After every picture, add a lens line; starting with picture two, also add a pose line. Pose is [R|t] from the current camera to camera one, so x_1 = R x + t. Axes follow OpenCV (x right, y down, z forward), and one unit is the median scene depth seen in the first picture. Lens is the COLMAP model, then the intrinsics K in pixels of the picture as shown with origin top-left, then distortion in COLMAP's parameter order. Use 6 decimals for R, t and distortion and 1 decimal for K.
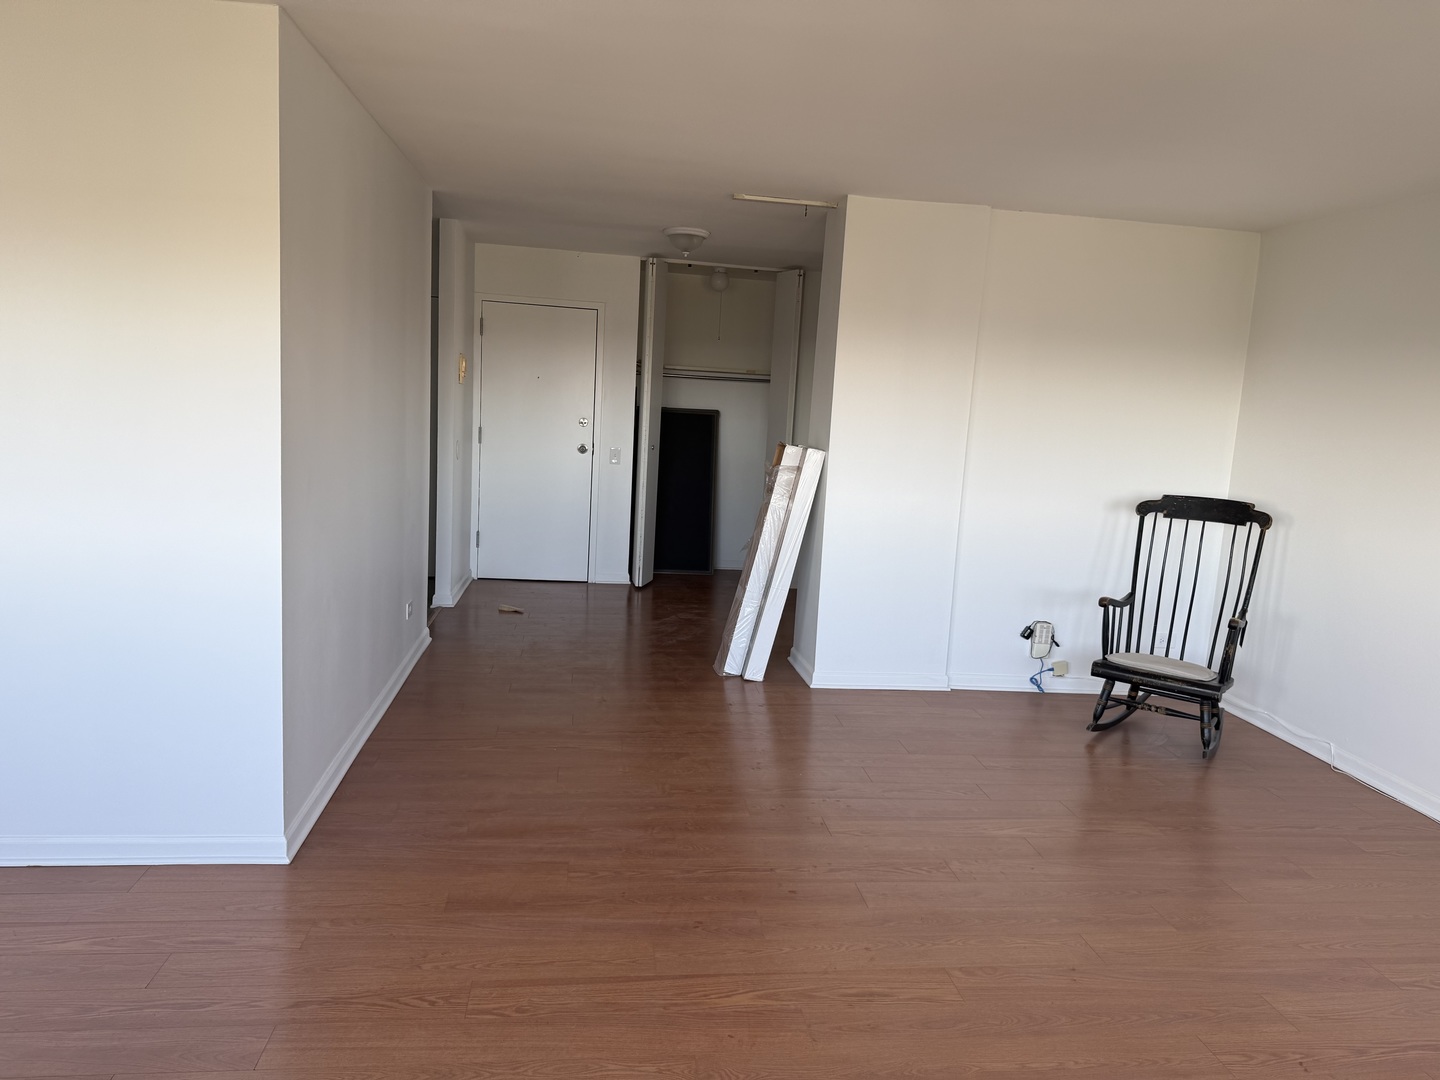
lens RADIAL K [[998.1, 0, 723.2], [0, 998.1, 544.3], [0, 0, 1]] dist [0.099121, -0.131205]
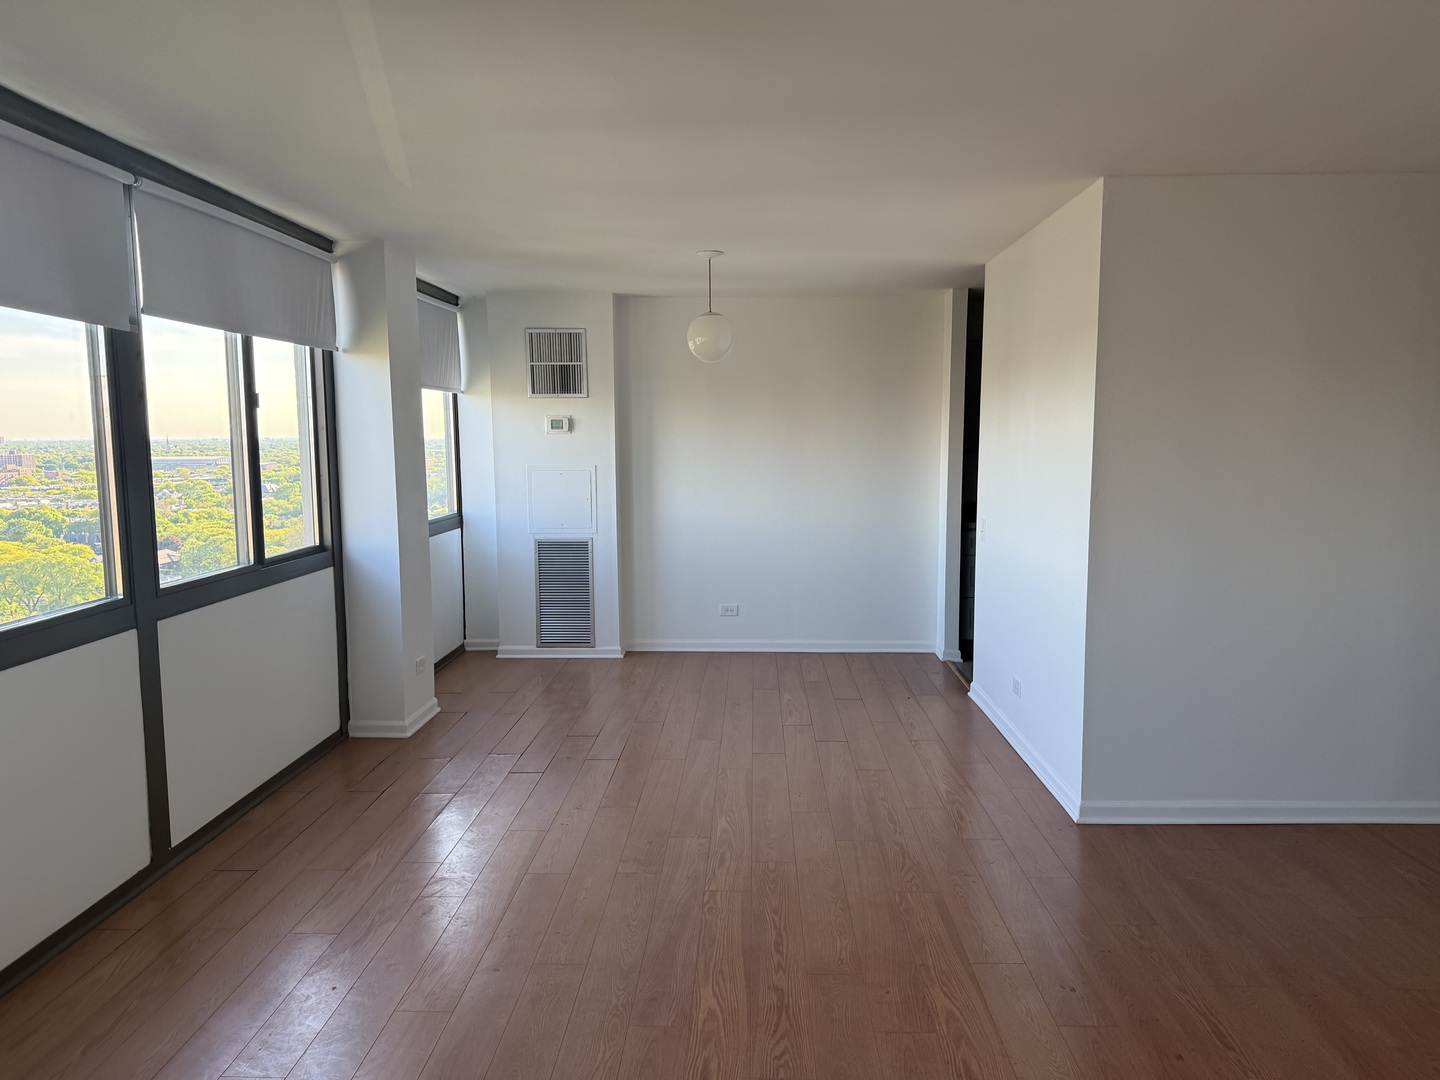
lens RADIAL K [[998.1, 0, 723.2], [0, 998.1, 544.3], [0, 0, 1]] dist [0.099121, -0.131205]
pose [[-0.161389, 0.053845, -0.985421, 0.574346], [-0.155856, 0.984590, 0.079325, -0.039260], [0.974506, 0.166386, -0.150510, 0.454575]]
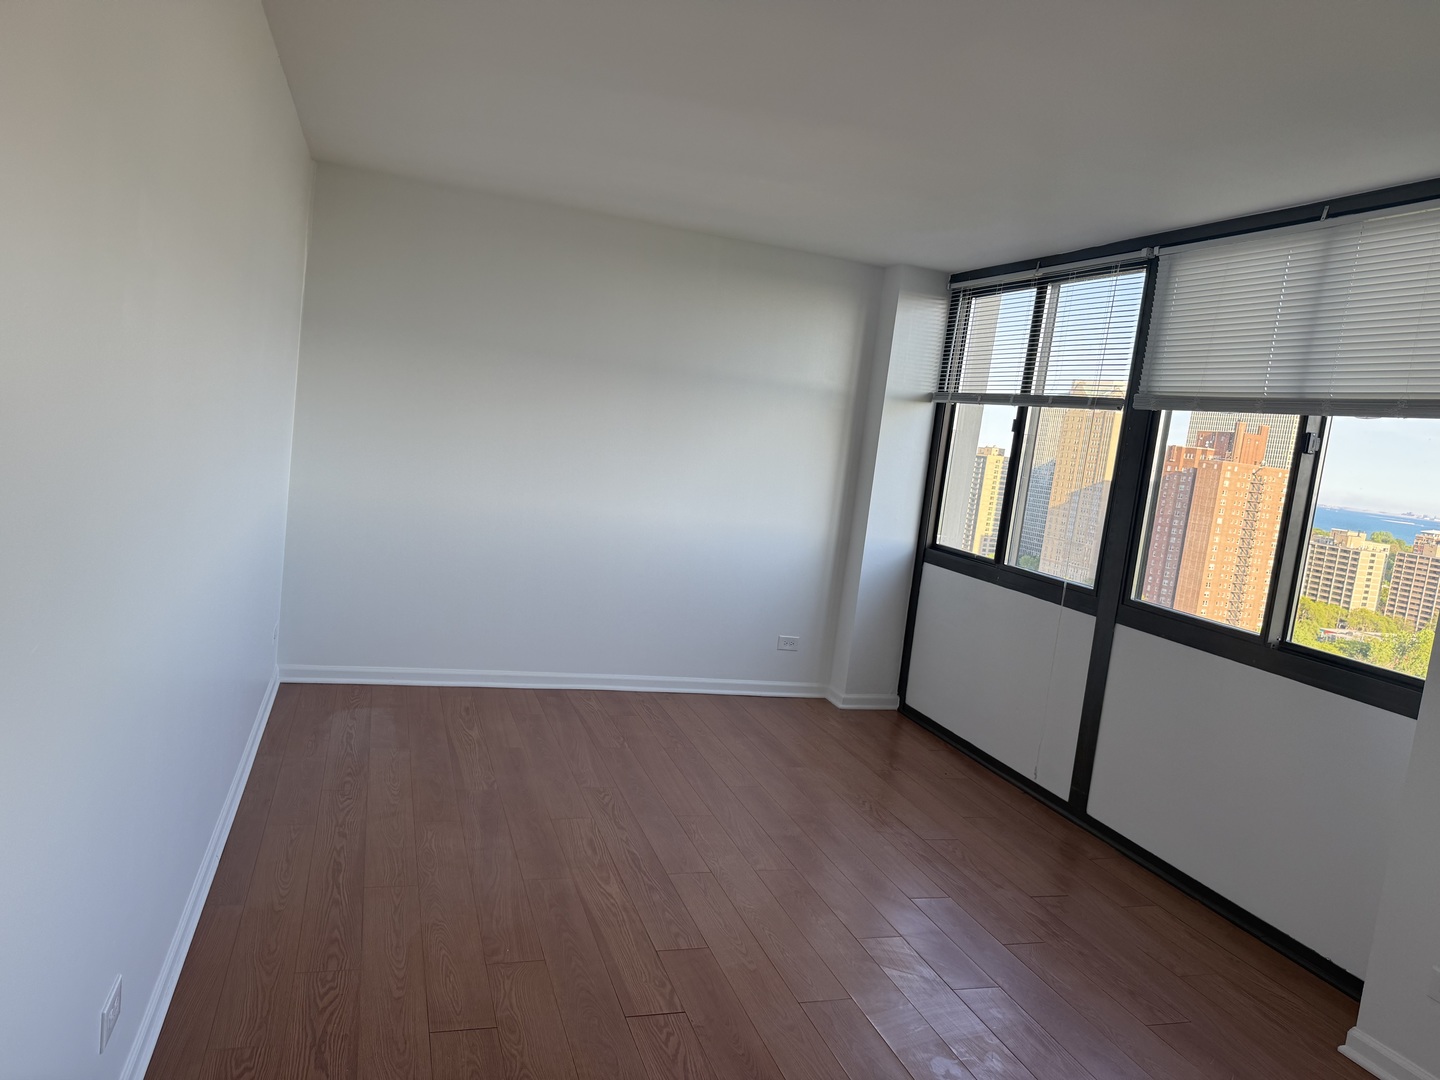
lens RADIAL K [[998.1, 0, 723.2], [0, 998.1, 544.3], [0, 0, 1]] dist [0.099121, -0.131205]
pose [[-0.170066, -0.183748, 0.968150, -0.843778], [0.024974, 0.981342, 0.190639, -0.101328], [-0.985116, 0.056599, -0.162304, 0.423376]]
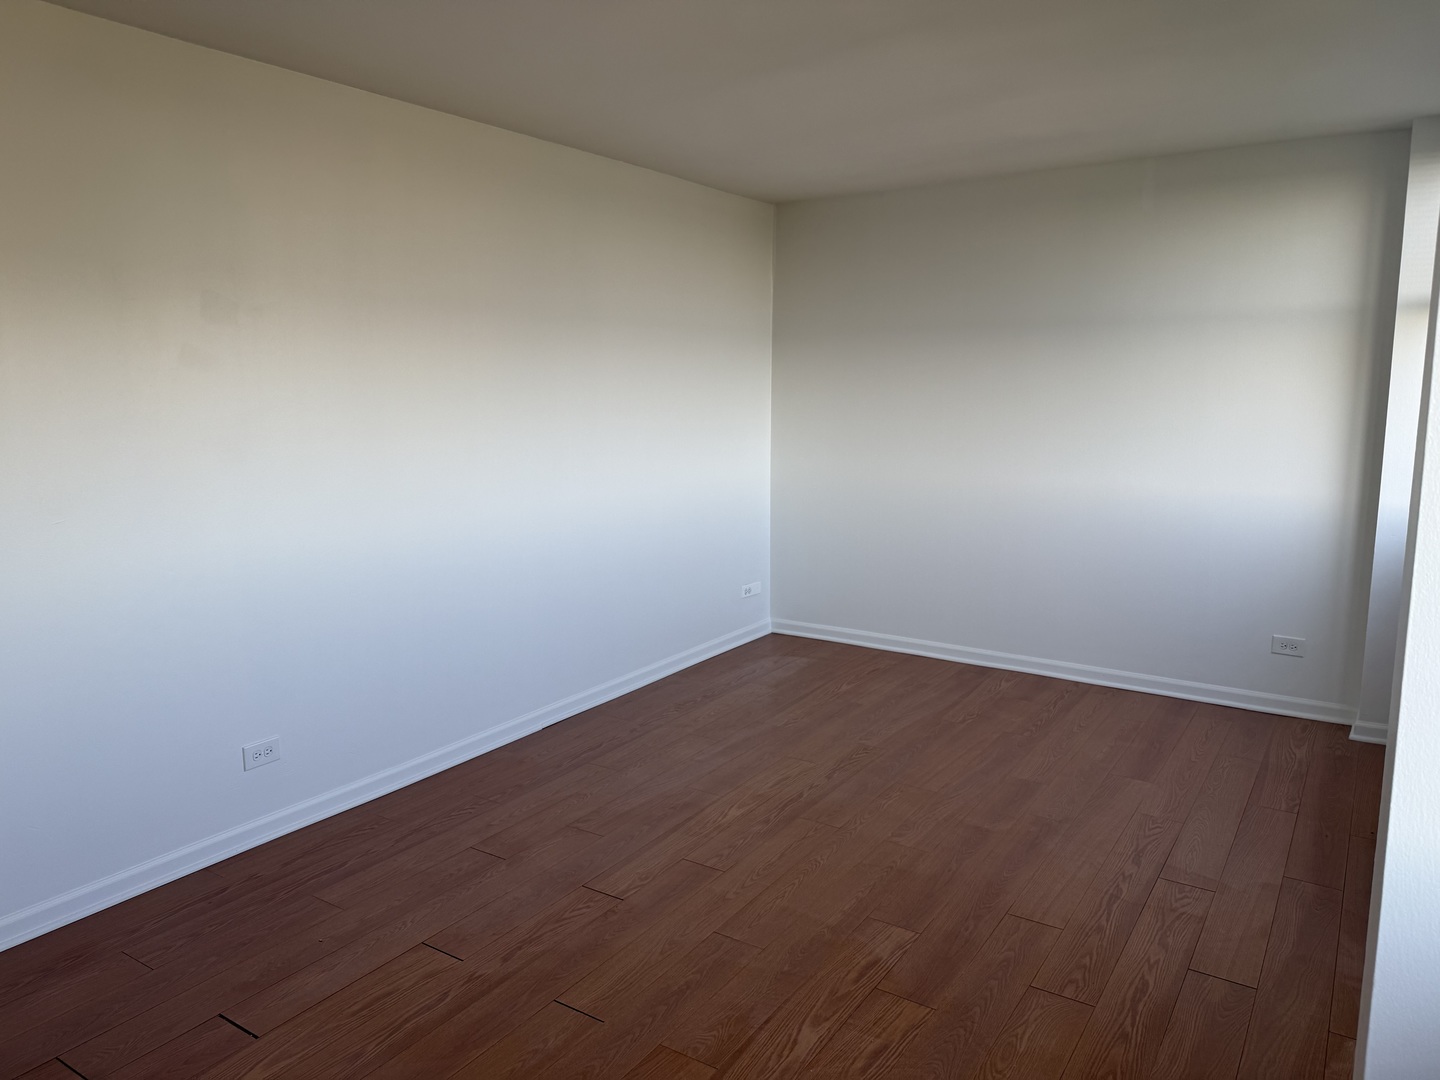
lens RADIAL K [[998.1, 0, 723.2], [0, 998.1, 544.3], [0, 0, 1]] dist [0.099121, -0.131205]
pose [[0.658789, -0.163274, 0.734397, -0.729536], [0.145443, 0.985391, 0.088607, -0.007559], [-0.738135, 0.048440, 0.672911, -0.067466]]
